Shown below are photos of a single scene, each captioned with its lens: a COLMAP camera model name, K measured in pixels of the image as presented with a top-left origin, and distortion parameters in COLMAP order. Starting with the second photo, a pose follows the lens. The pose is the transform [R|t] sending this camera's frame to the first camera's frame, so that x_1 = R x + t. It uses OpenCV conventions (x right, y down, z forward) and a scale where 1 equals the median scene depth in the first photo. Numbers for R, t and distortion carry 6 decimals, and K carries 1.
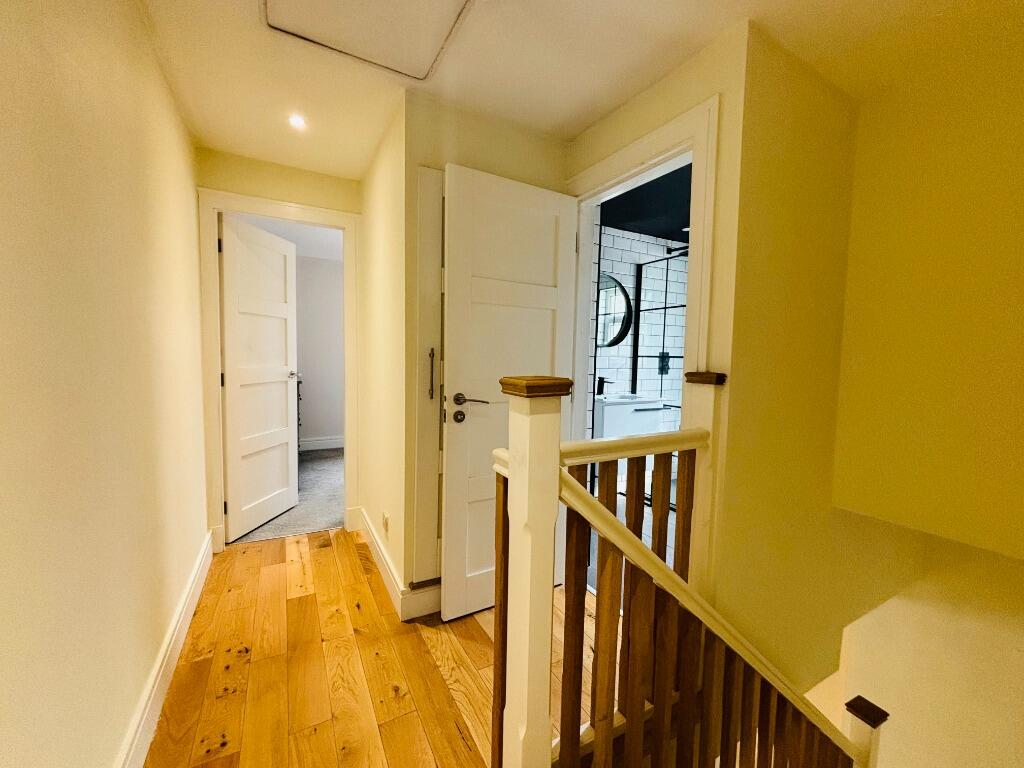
lens RADIAL K [[411.4, 0, 512.0], [0, 411.4, 384.0], [0, 0, 1]] dist [-0.000355, -0.000087]
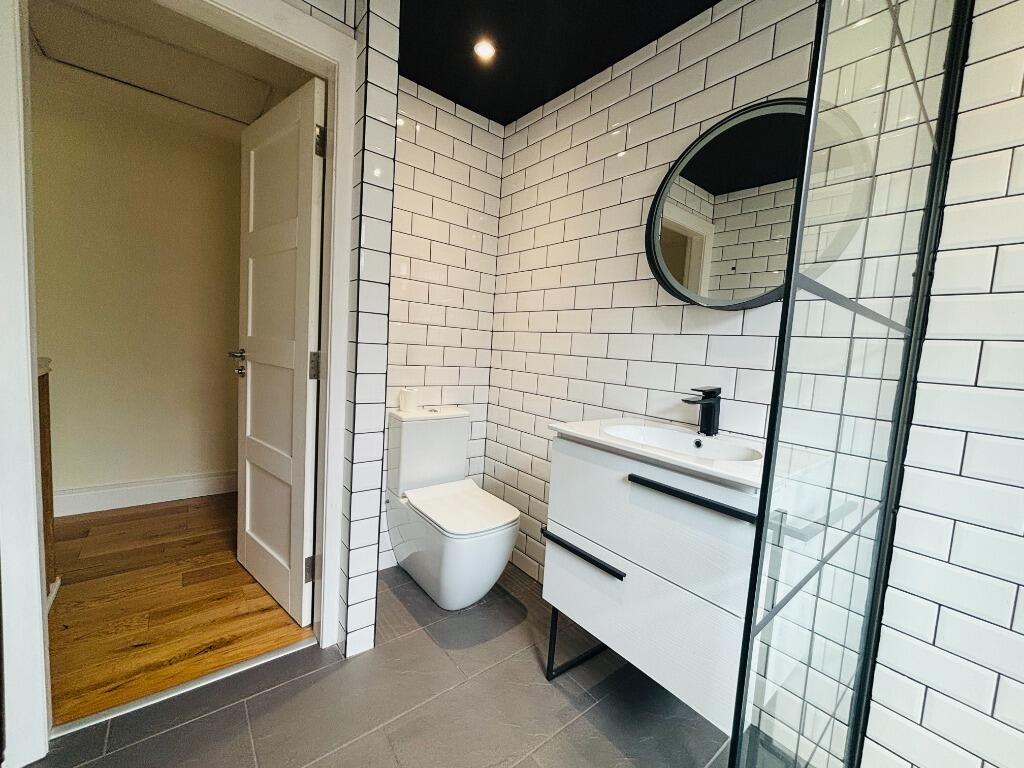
lens RADIAL K [[411.4, 0, 512.0], [0, 411.4, 384.0], [0, 0, 1]] dist [-0.000355, -0.000087]
pose [[0.180178, 0.074015, -0.980845, 0.523188], [-0.130436, 0.990157, 0.050756, -0.014010], [0.974947, 0.118793, 0.188058, 0.716967]]
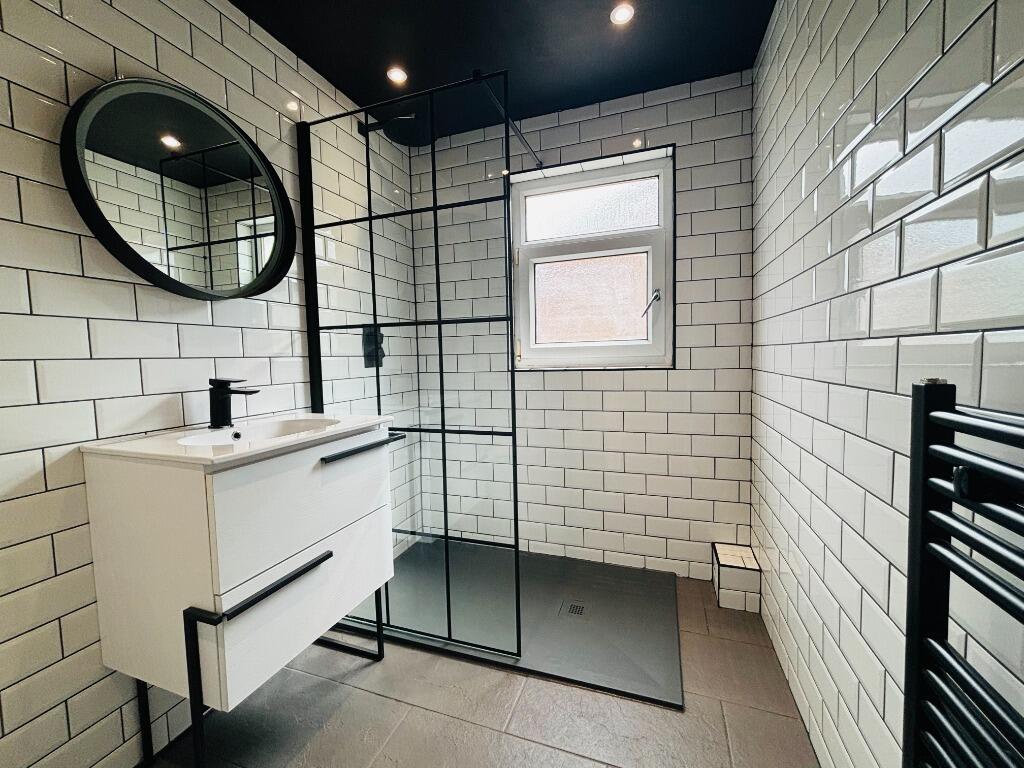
lens RADIAL K [[411.4, 0, 512.0], [0, 411.4, 384.0], [0, 0, 1]] dist [-0.000355, -0.000087]
pose [[0.747690, -0.079357, 0.659289, 0.163920], [0.083964, 0.996163, 0.024683, 0.000297], [-0.658718, 0.036901, 0.751484, 0.528095]]
